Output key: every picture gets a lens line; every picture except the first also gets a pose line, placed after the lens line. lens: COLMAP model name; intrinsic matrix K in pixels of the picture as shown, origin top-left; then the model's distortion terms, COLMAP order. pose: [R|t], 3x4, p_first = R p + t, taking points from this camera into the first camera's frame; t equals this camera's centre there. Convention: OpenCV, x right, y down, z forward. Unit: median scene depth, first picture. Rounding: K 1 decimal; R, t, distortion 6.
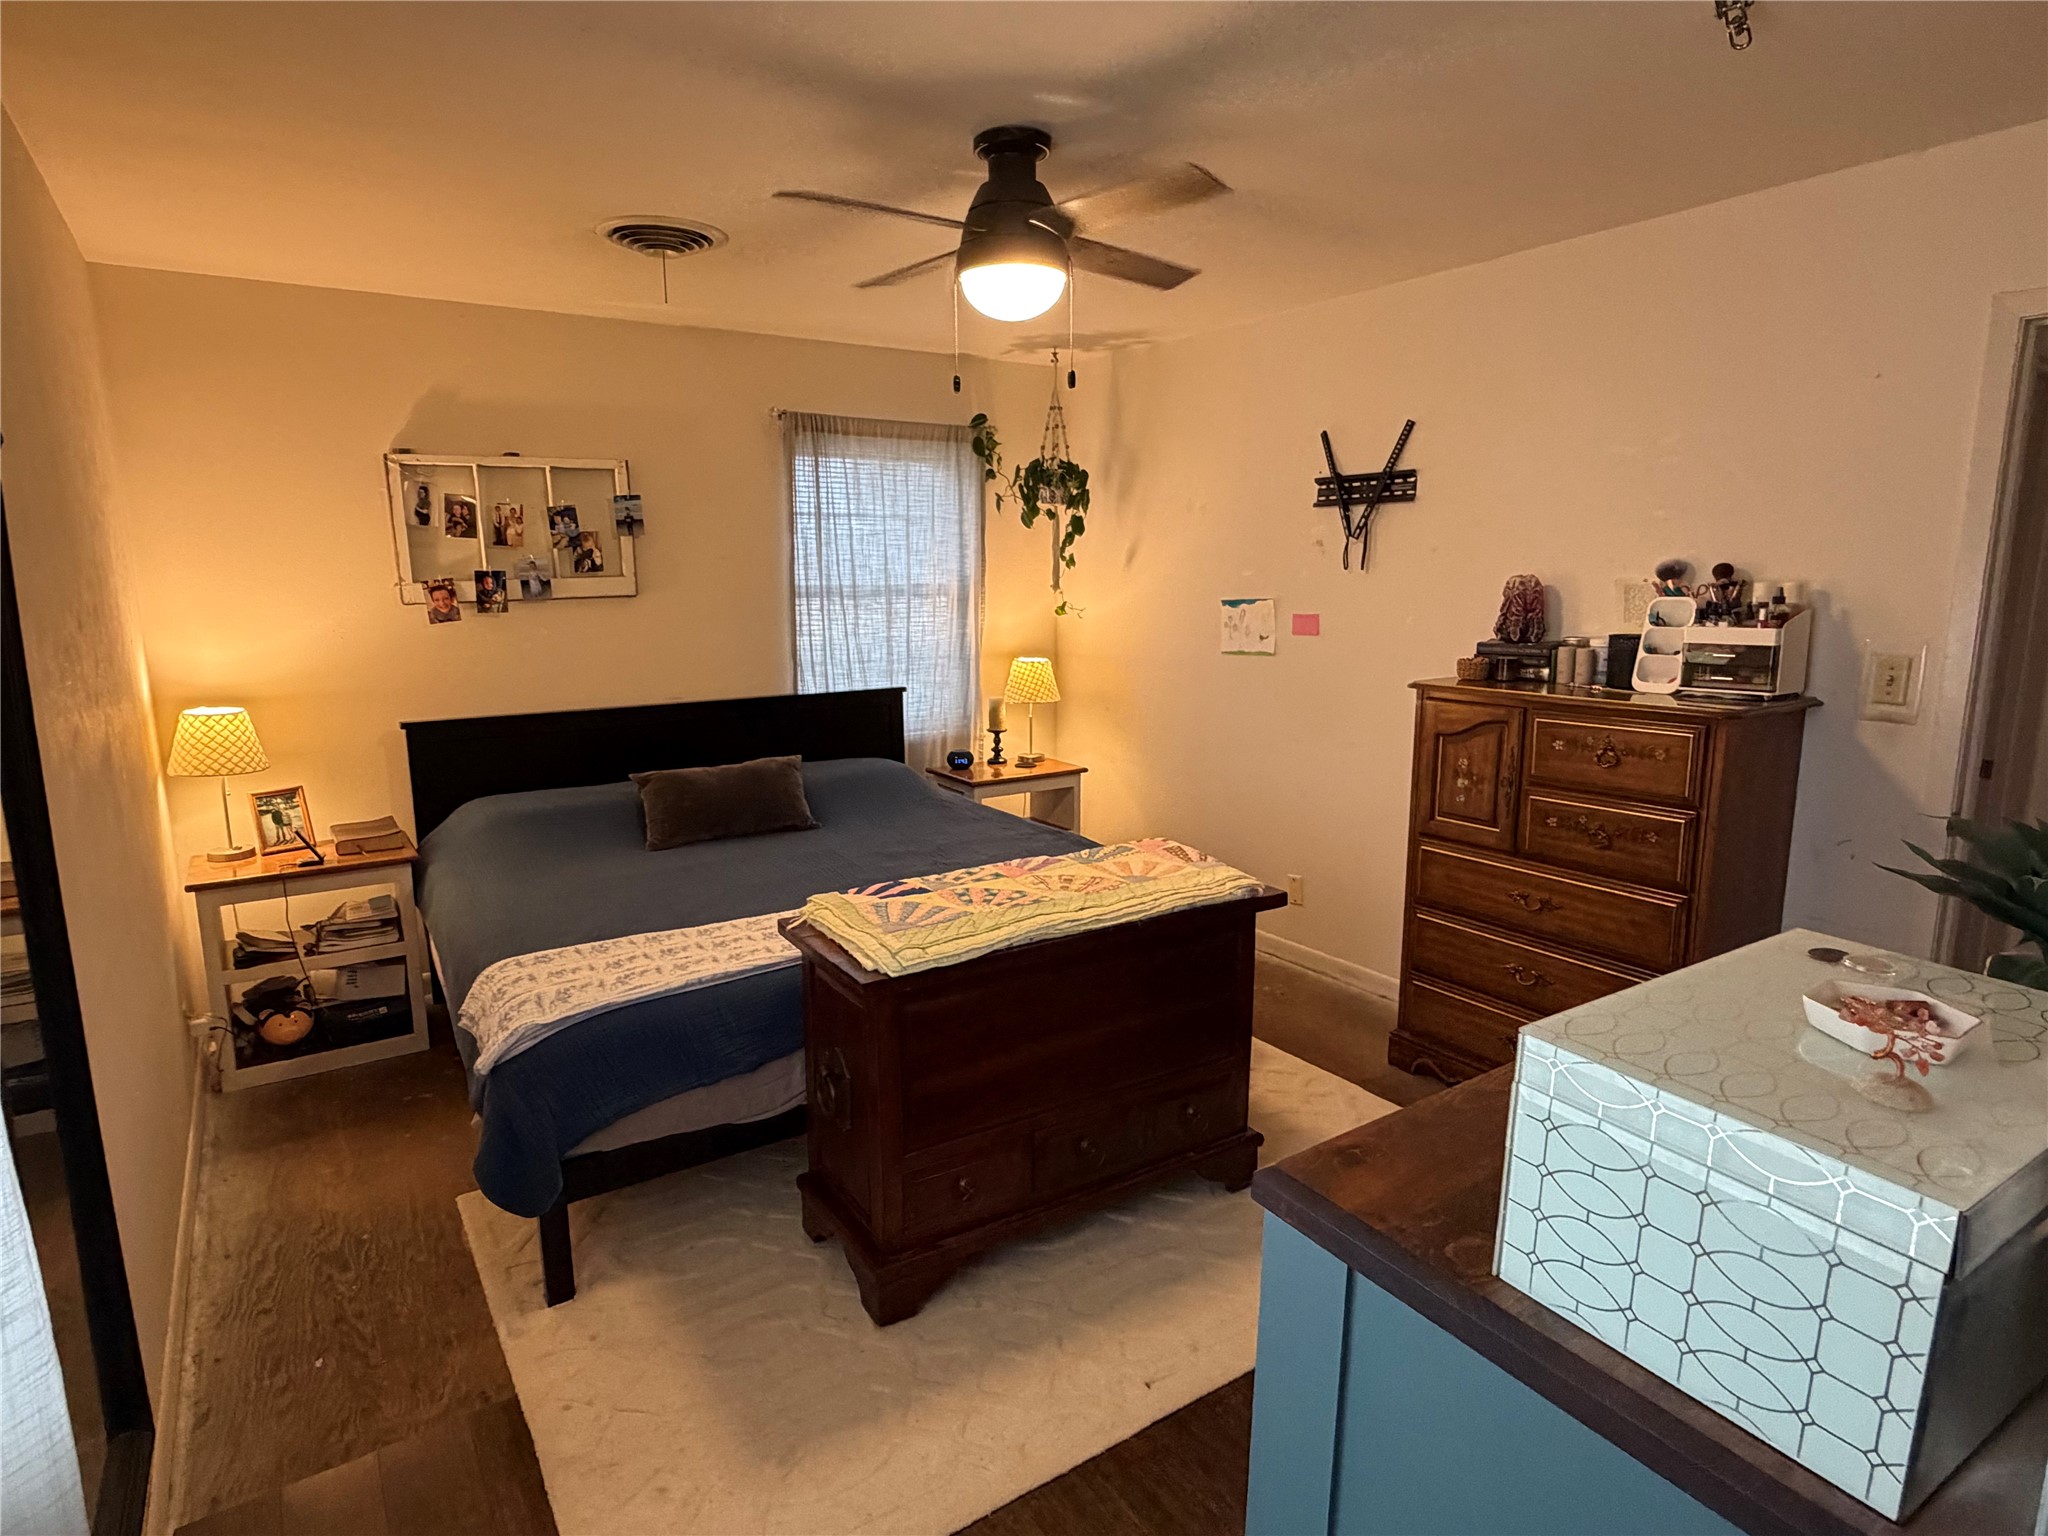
lens RADIAL K [[1132.1, 0, 1004.8], [0, 1132.1, 769.6], [0, 0, 1]] dist [-0.006222, 0.001330]
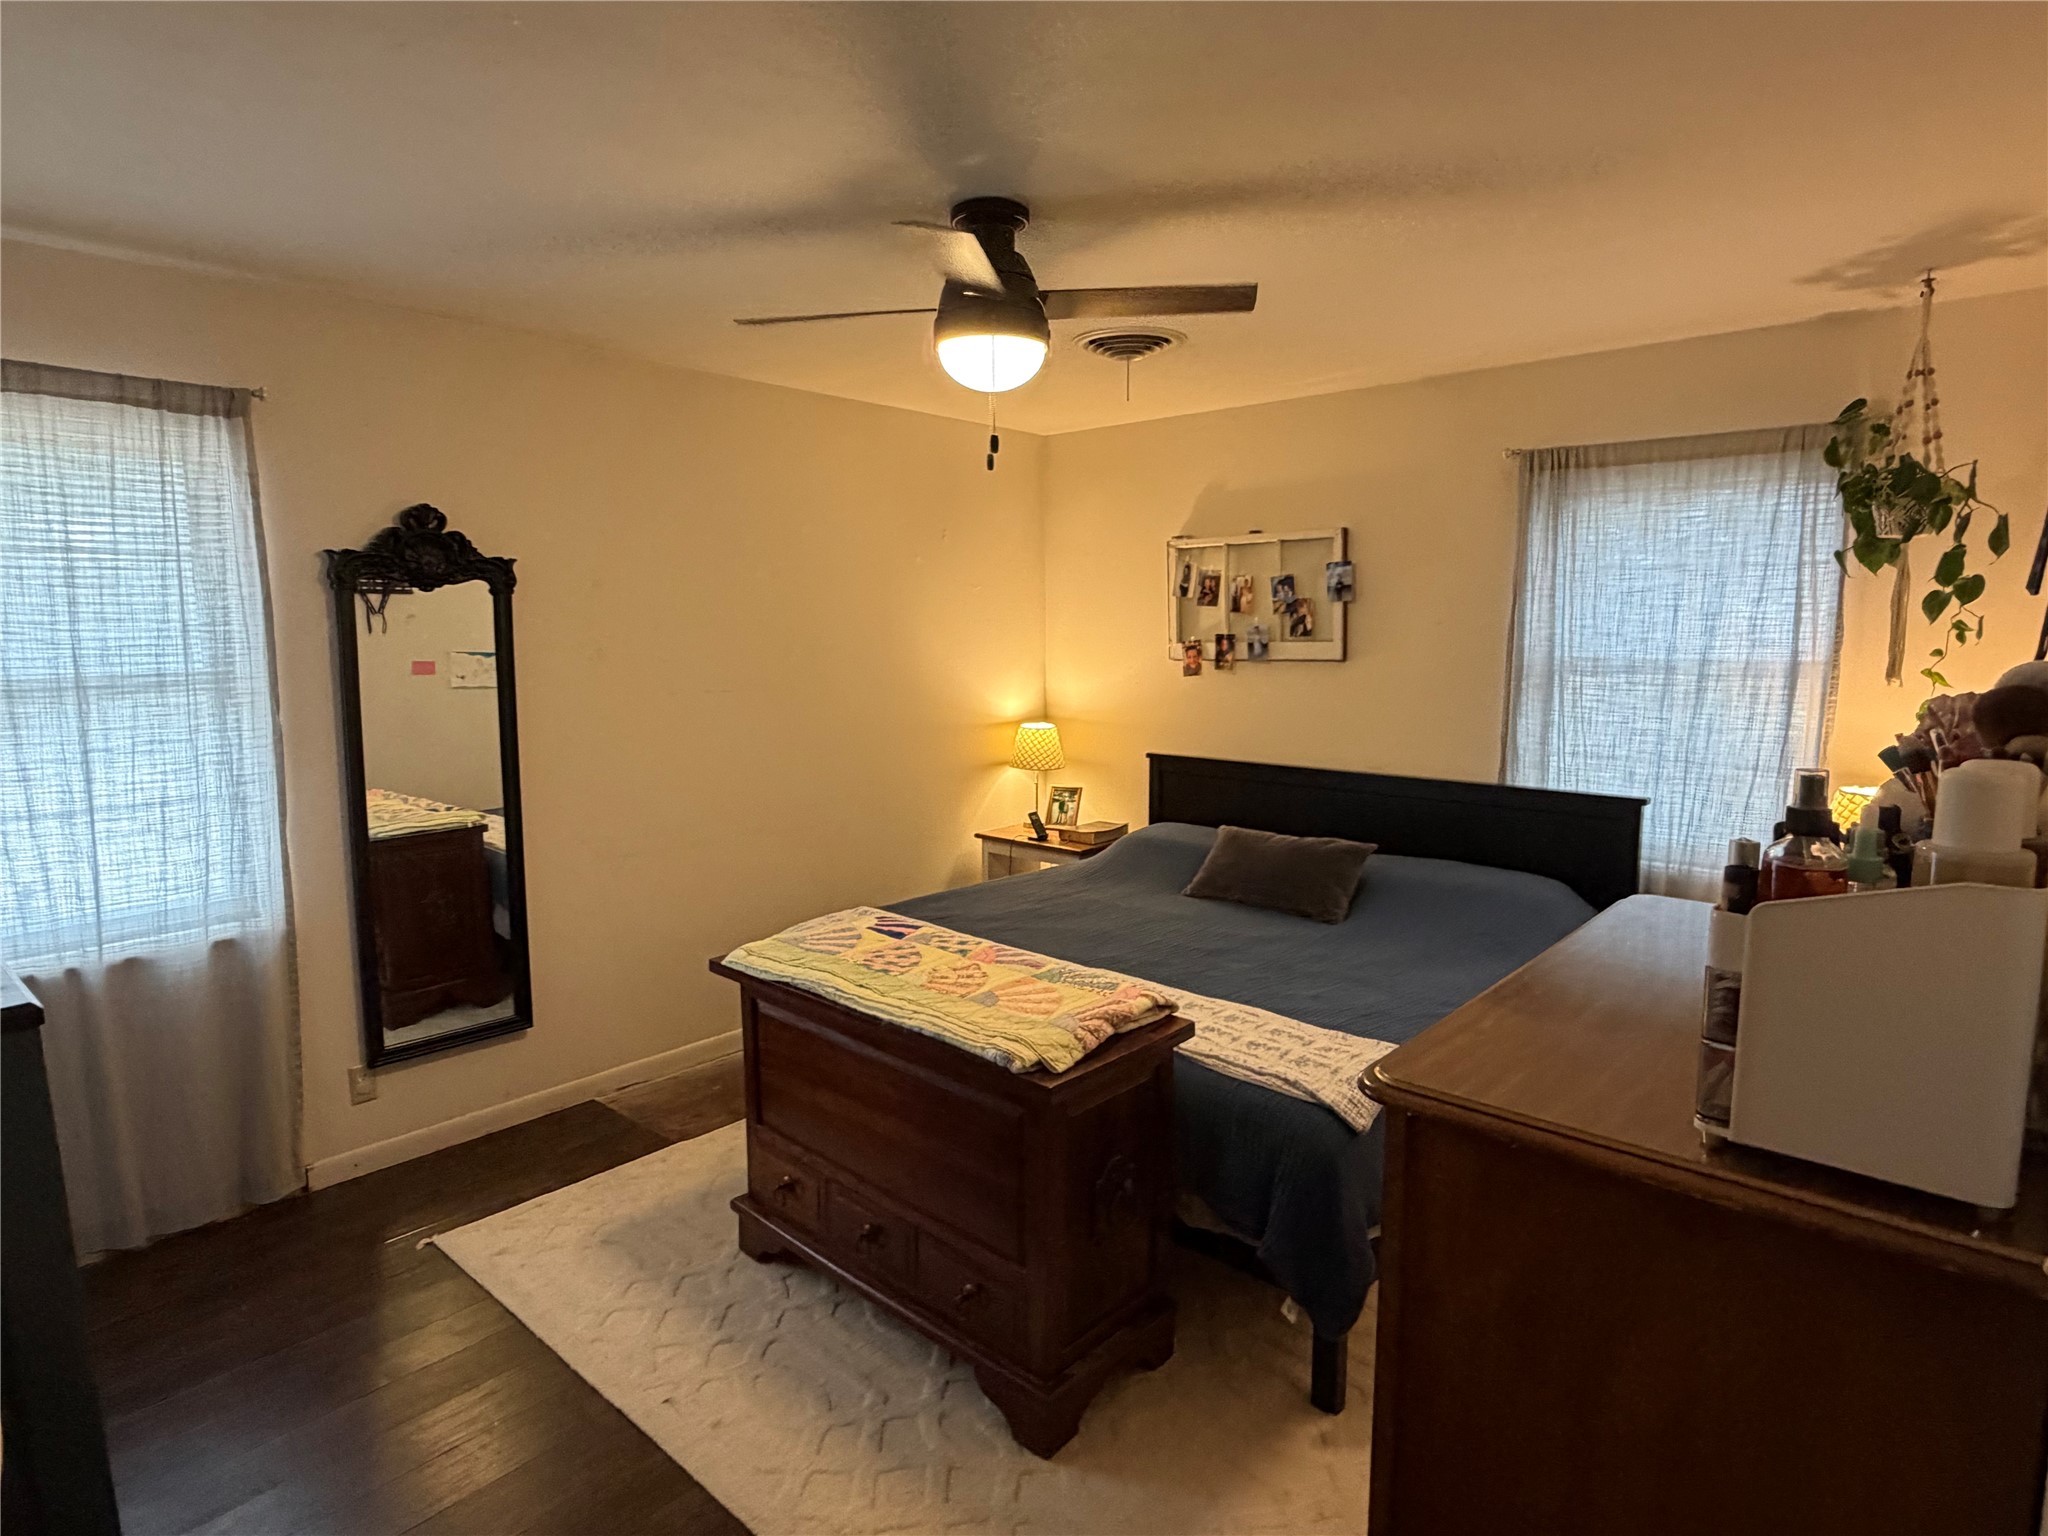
lens RADIAL K [[1132.1, 0, 1008.3], [0, 1132.1, 765.4], [0, 0, 1]] dist [-0.006222, 0.001330]
pose [[0.241865, 0.126492, -0.962030, 0.631689], [-0.172064, 0.981344, 0.085772, -0.106465], [0.954932, 0.144786, 0.259118, 0.514158]]
